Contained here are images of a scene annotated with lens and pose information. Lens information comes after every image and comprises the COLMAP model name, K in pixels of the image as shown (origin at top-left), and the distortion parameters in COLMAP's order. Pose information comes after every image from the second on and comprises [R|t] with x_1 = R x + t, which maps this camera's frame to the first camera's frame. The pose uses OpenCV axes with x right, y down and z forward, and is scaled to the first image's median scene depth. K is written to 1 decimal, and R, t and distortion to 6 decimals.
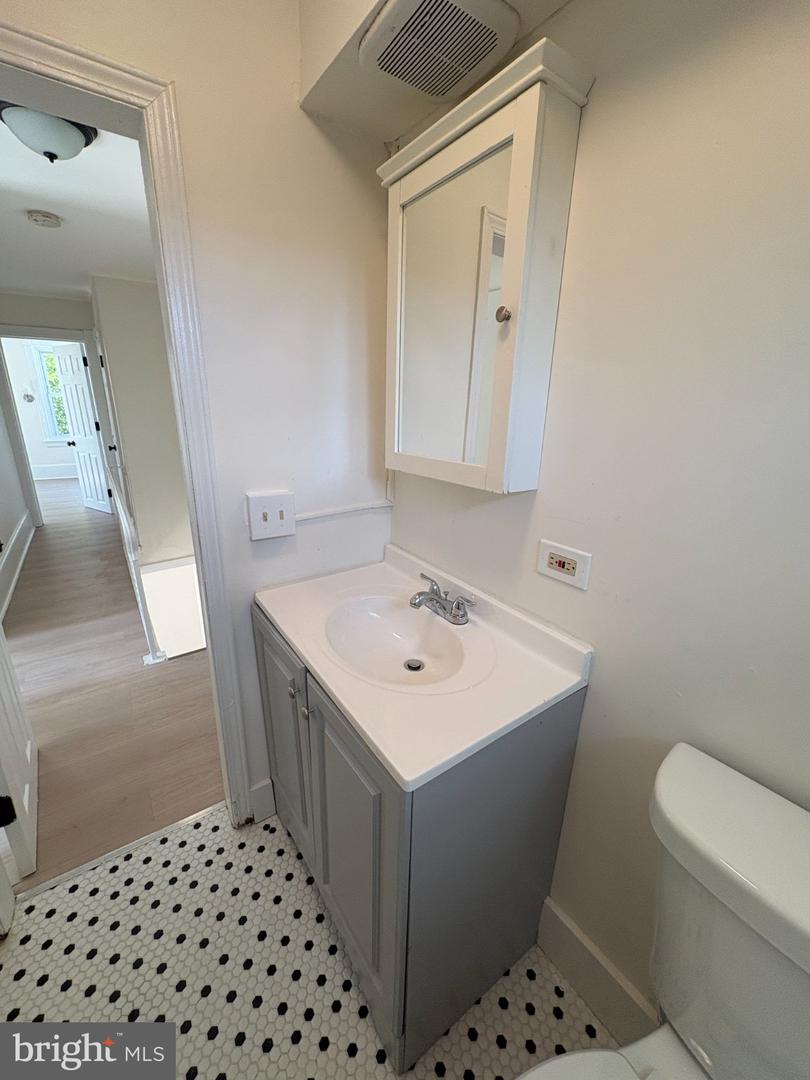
lens RADIAL K [[430.7, 0, 404.0], [0, 430.7, 537.5], [0, 0, 1]] dist [-0.001744, -0.000216]
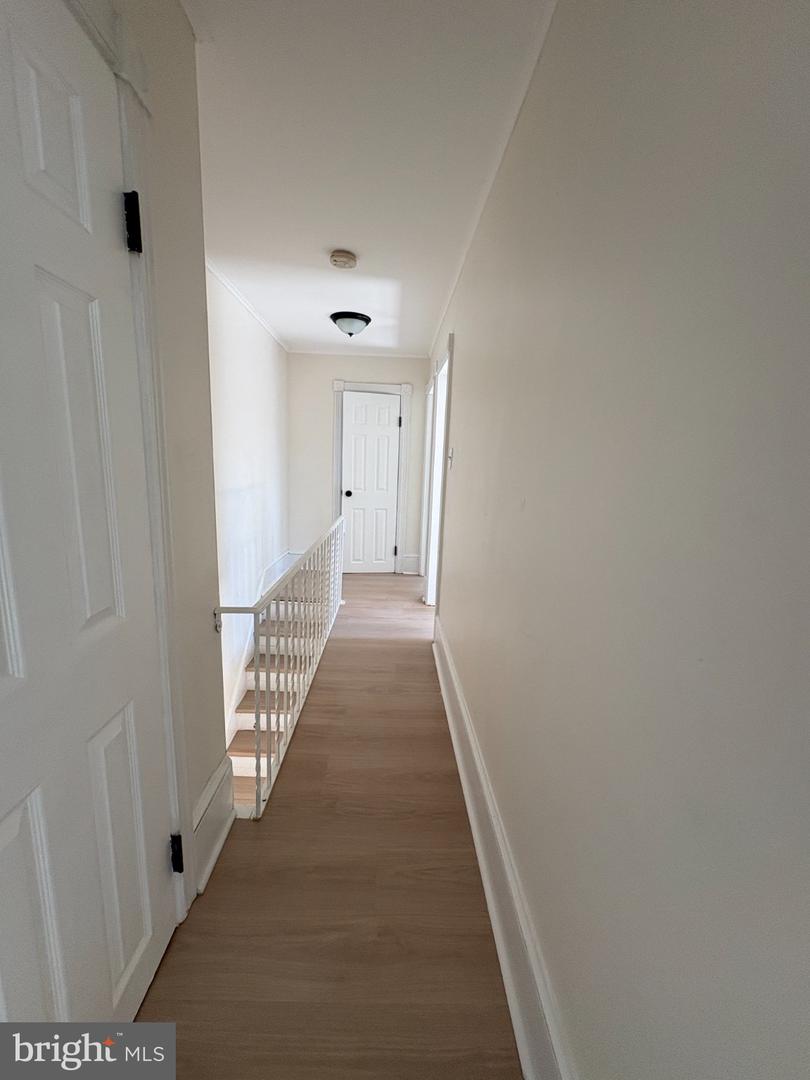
lens RADIAL K [[430.7, 0, 404.0], [0, 430.7, 537.5], [0, 0, 1]] dist [-0.001744, -0.000216]
pose [[-0.829879, -0.147820, 0.538006, -0.845634], [0.117909, 0.896024, 0.428063, -0.314771], [-0.545343, 0.418676, -0.726162, 1.015823]]
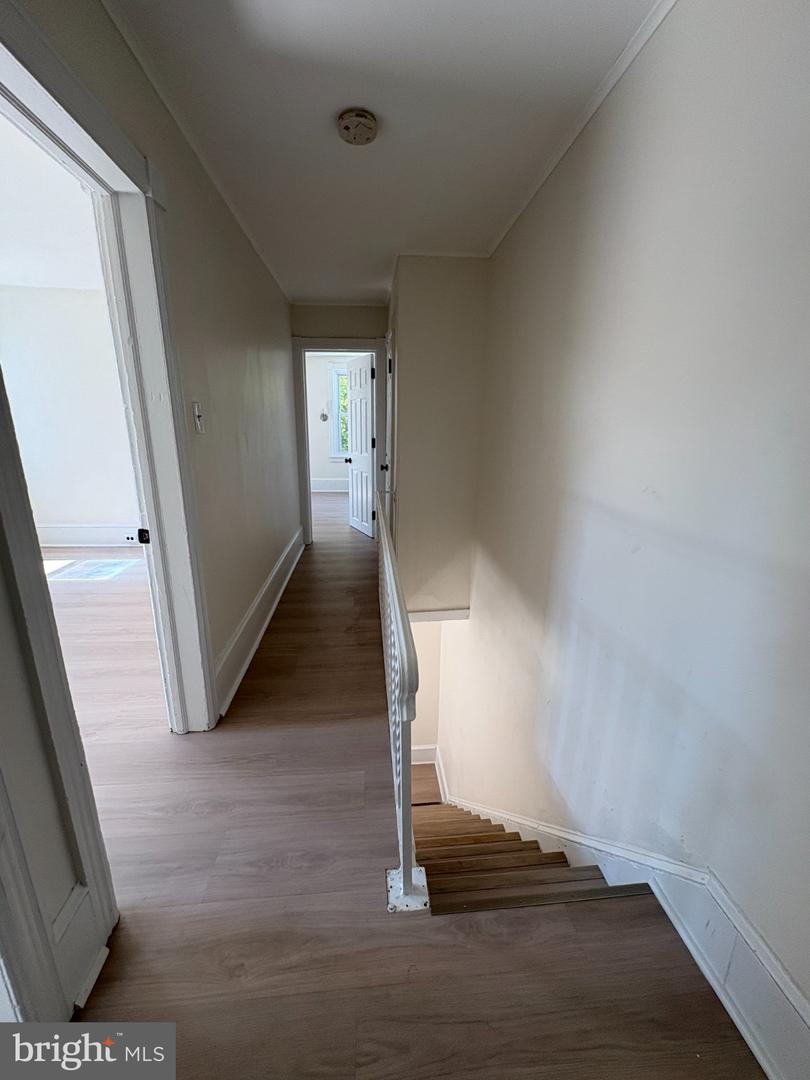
lens RADIAL K [[430.7, 0, 404.0], [0, 430.7, 537.5], [0, 0, 1]] dist [-0.001744, -0.000216]
pose [[0.863616, 0.123019, -0.488910, -0.201571], [-0.145971, 0.989249, -0.008930, -0.066867], [0.482555, 0.079078, 0.872288, 0.272140]]
